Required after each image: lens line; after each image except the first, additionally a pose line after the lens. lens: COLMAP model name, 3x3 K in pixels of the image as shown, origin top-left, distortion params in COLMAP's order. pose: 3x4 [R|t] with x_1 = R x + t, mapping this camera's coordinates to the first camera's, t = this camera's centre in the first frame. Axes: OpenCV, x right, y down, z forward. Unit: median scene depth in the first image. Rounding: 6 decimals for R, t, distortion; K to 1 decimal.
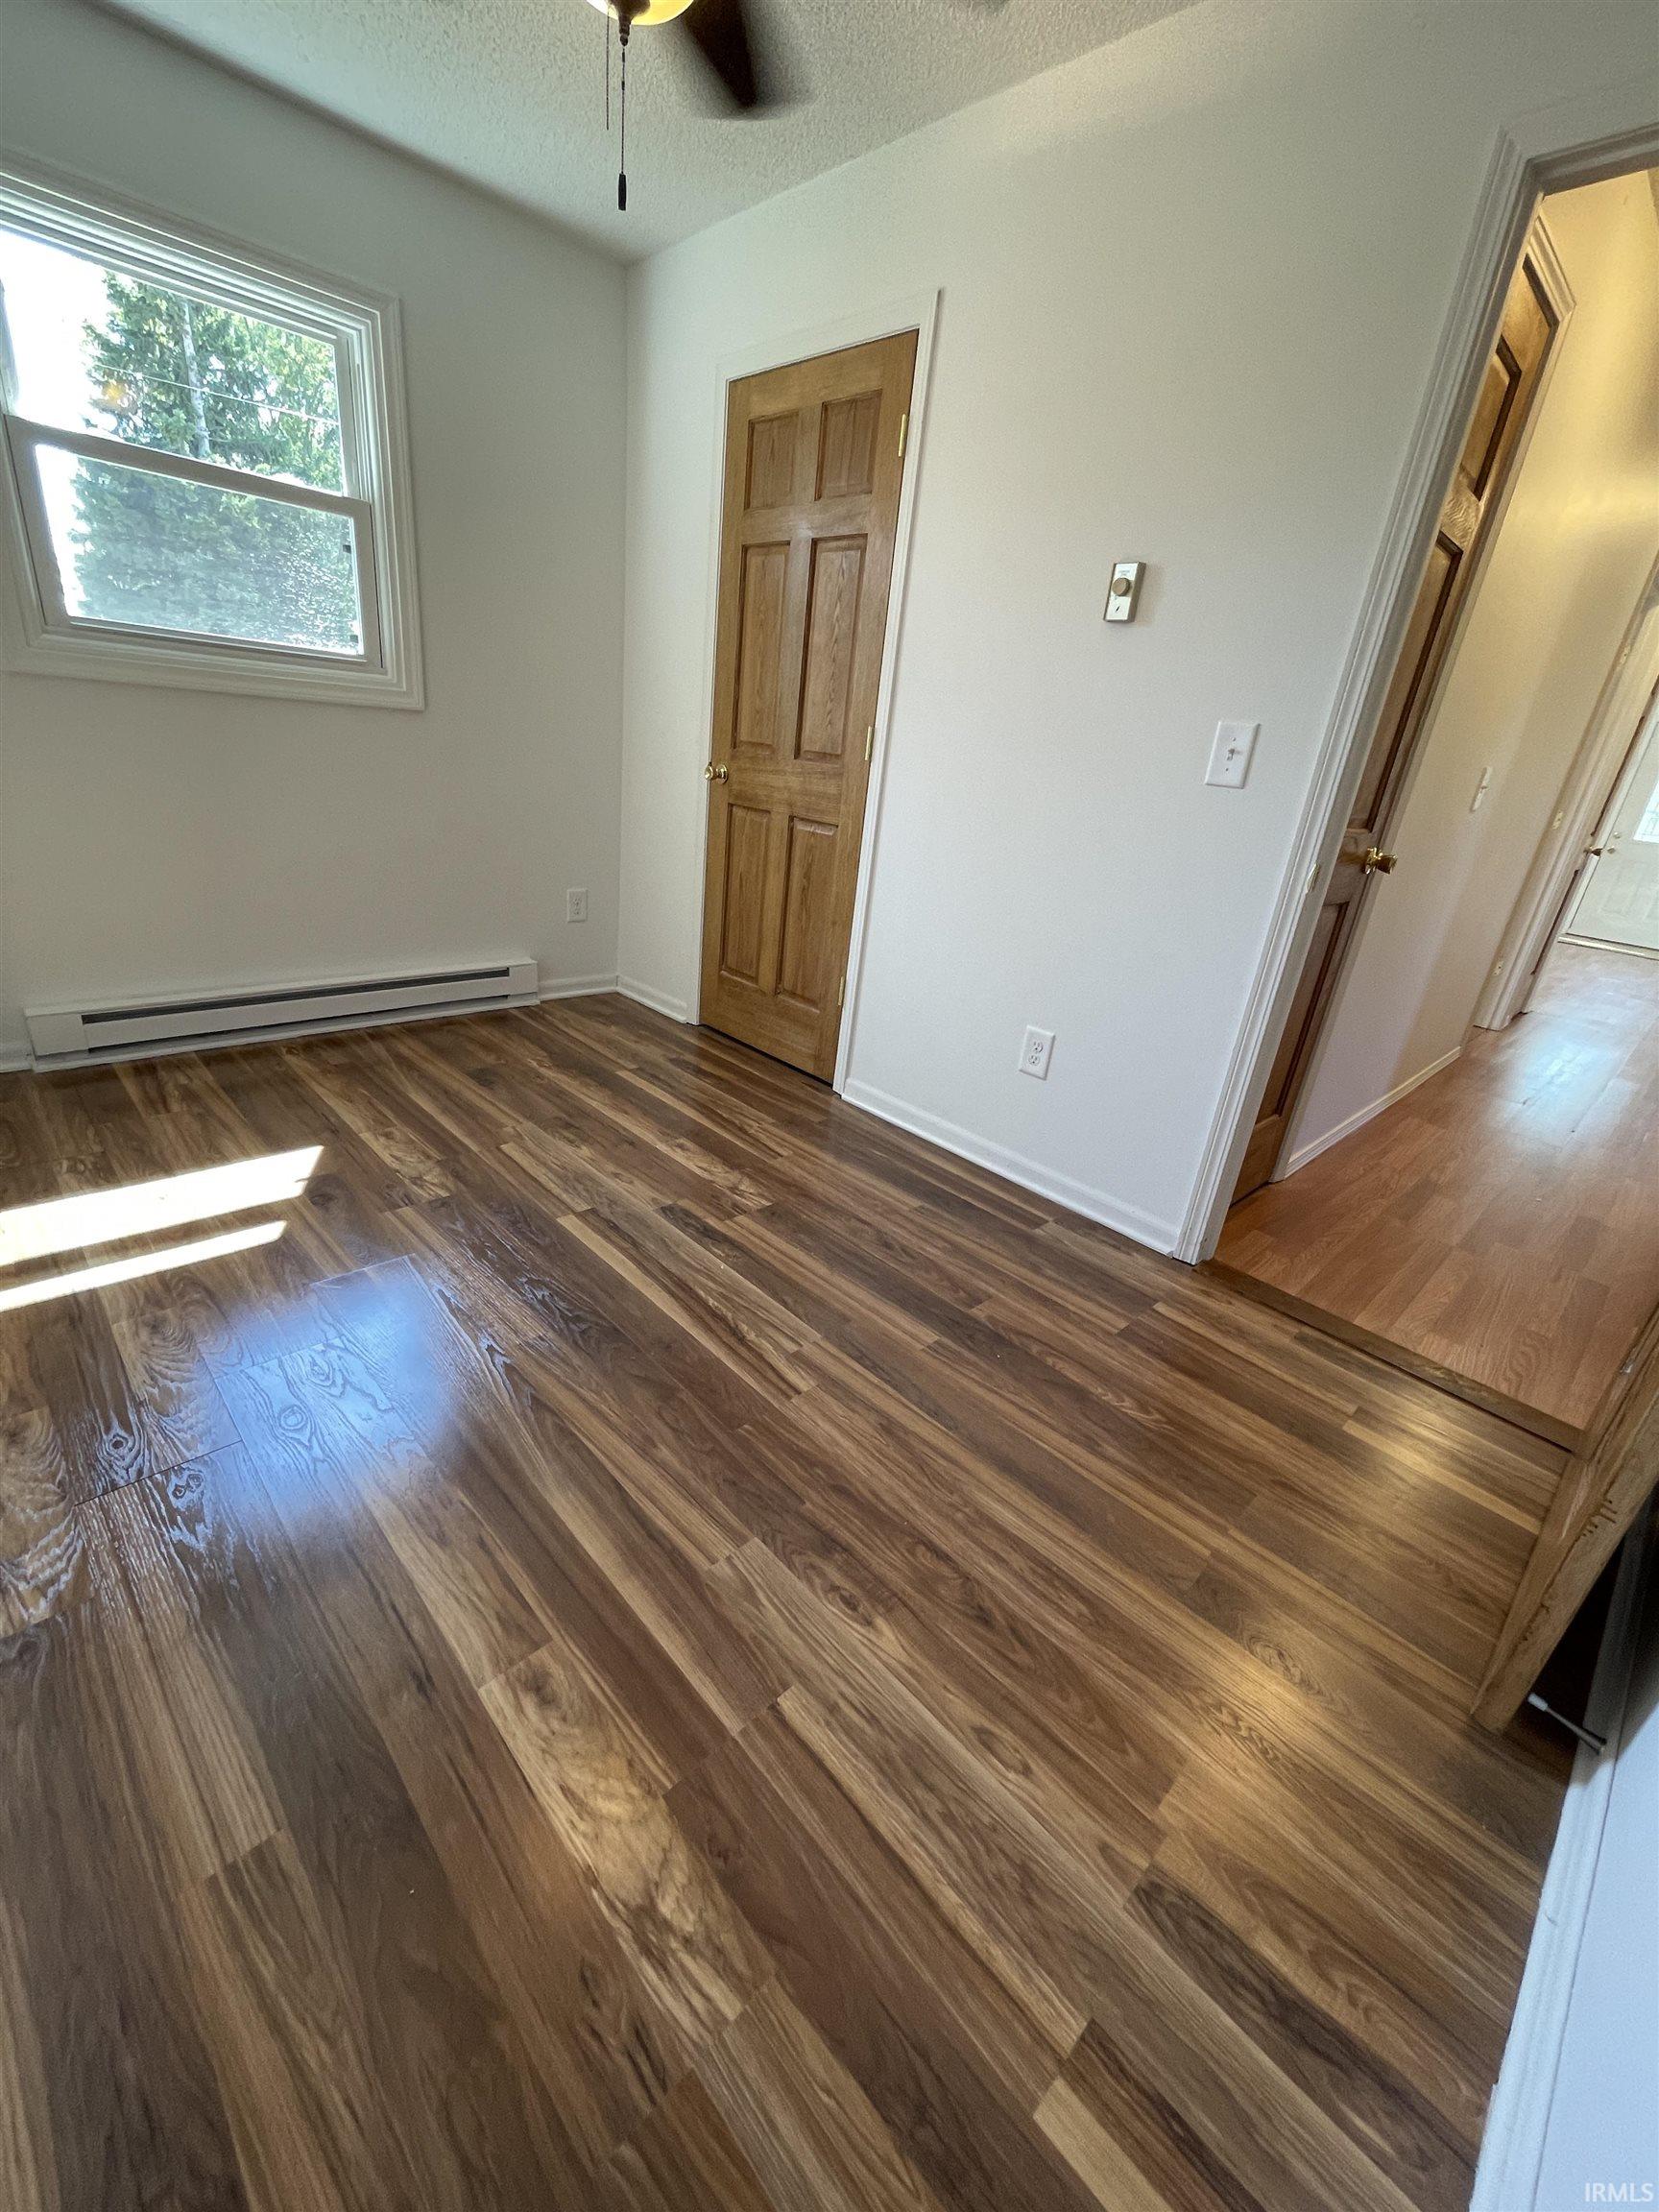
lens RADIAL K [[904.7, 0, 805.9], [0, 904.7, 1101.4], [0, 0, 1]] dist [0.020484, -0.000041]
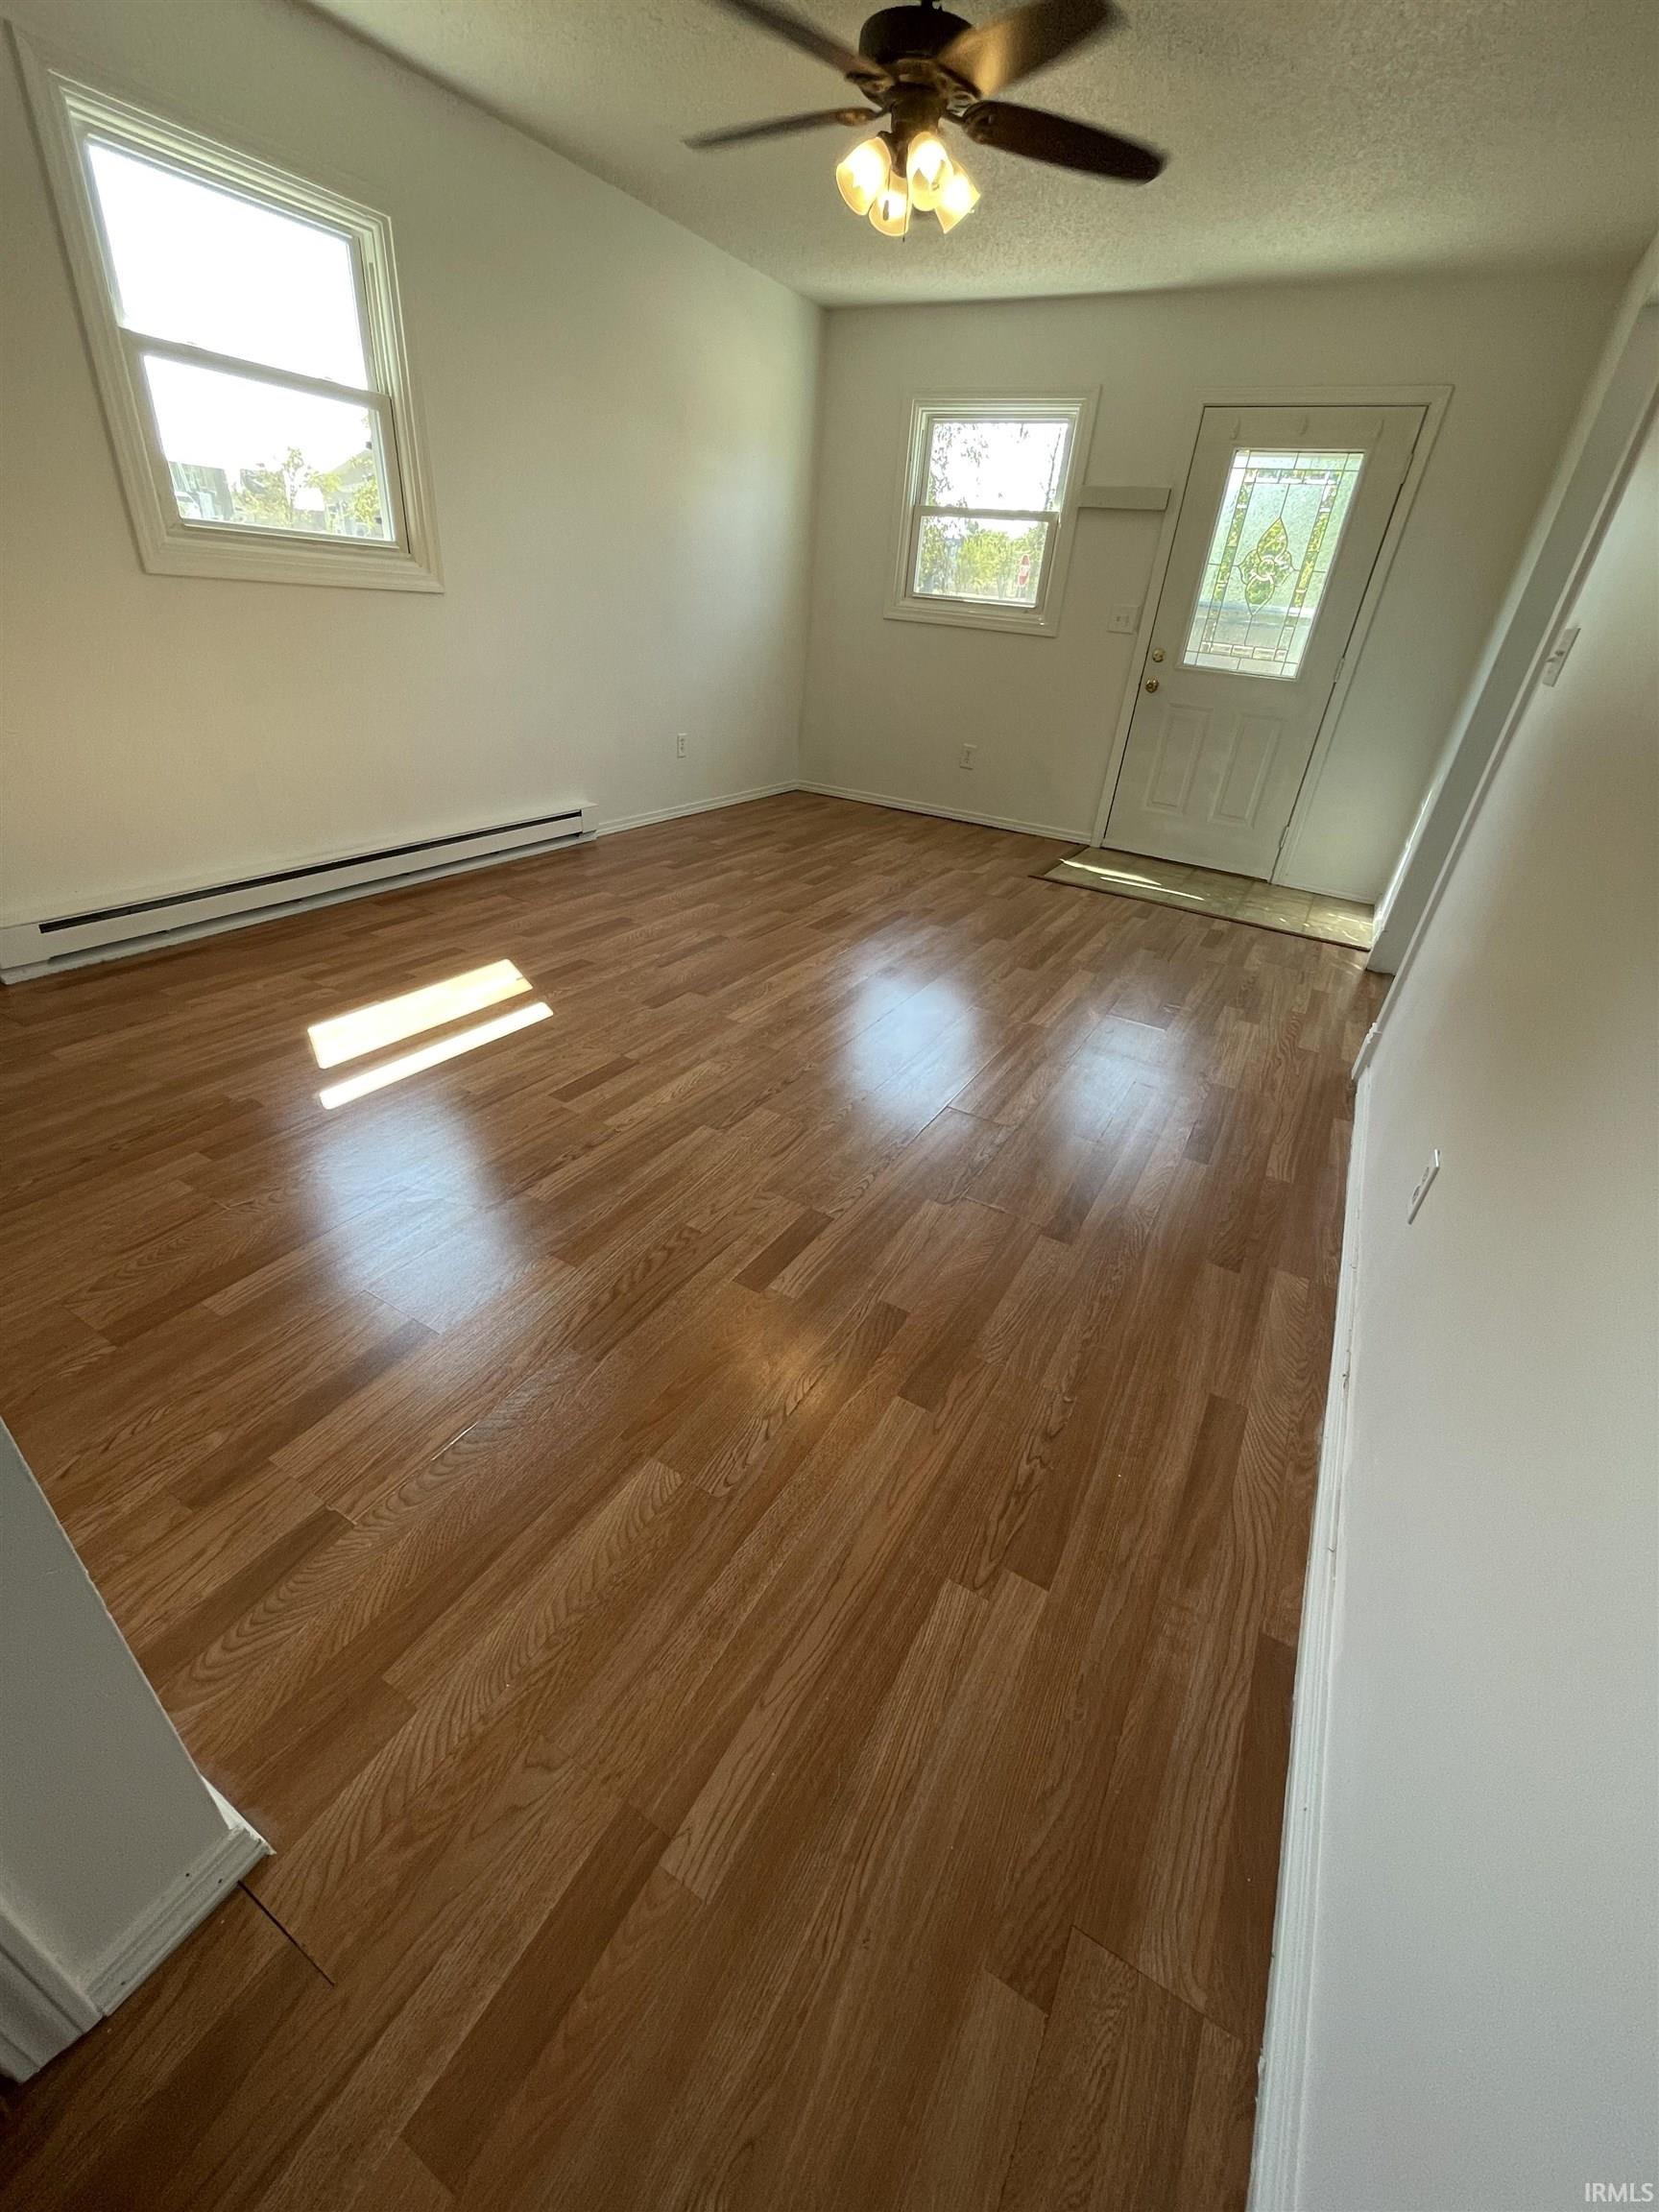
lens RADIAL K [[882.2, 0, 829.5], [0, 882.2, 1106.0], [0, 0, 1]] dist [0.001856, -0.000193]
pose [[0.957282, -0.167431, 0.235751, -0.385190], [0.130719, 0.977818, 0.163658, 0.095293], [-0.257923, -0.125850, 0.957934, -0.299532]]
